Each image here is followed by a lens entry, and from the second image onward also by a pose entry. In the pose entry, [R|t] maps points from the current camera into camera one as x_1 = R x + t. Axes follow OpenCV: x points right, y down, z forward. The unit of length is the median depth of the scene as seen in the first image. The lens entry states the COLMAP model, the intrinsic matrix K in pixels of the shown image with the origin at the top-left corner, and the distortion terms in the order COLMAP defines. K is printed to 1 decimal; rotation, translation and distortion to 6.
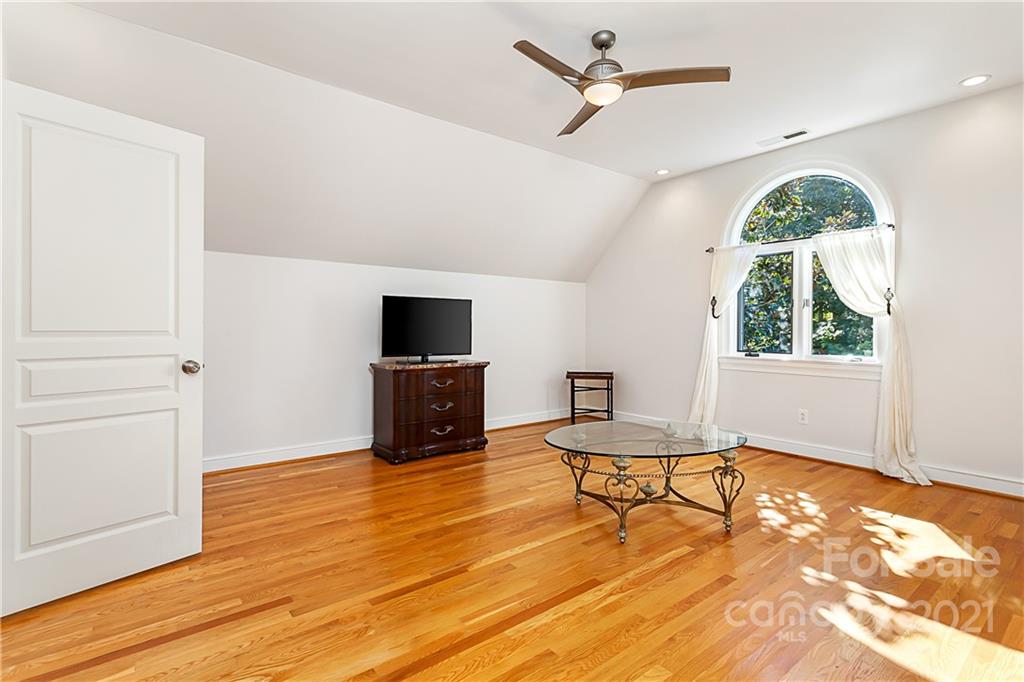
lens RADIAL K [[496.2, 0, 507.2], [0, 496.2, 335.7], [0, 0, 1]] dist [0.003326, 0.003866]
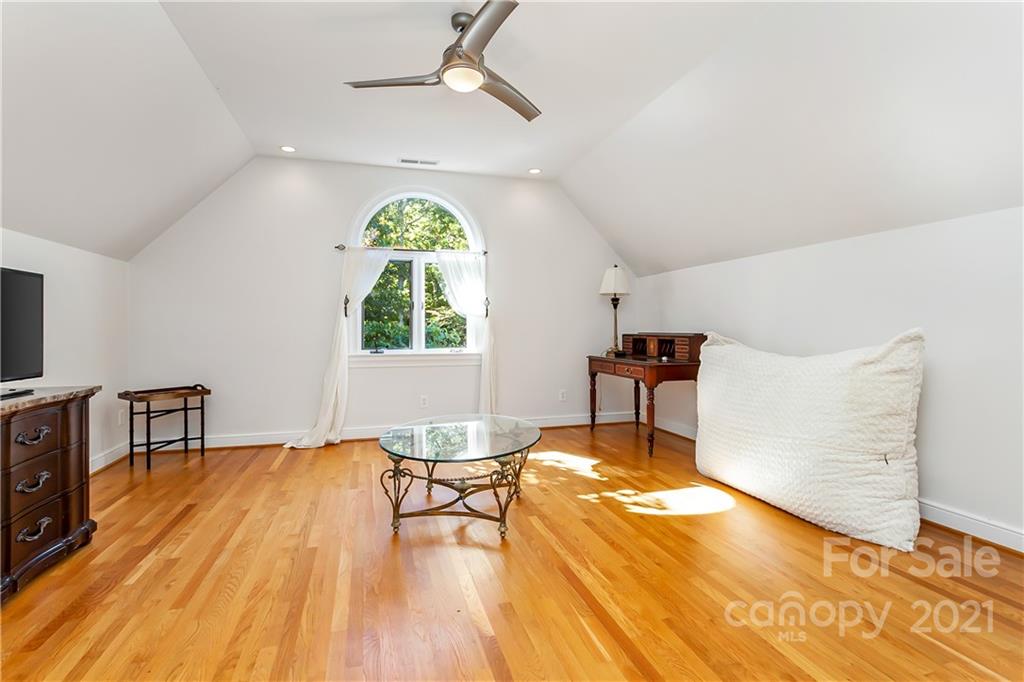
lens RADIAL K [[496.2, 0, 509.8], [0, 496.2, 333.2], [0, 0, 1]] dist [0.003326, 0.003866]
pose [[0.367322, -0.013411, 0.929997, -0.482858], [0.019499, 0.999787, 0.006715, -0.003561], [-0.929889, 0.015668, 0.367506, 0.419346]]
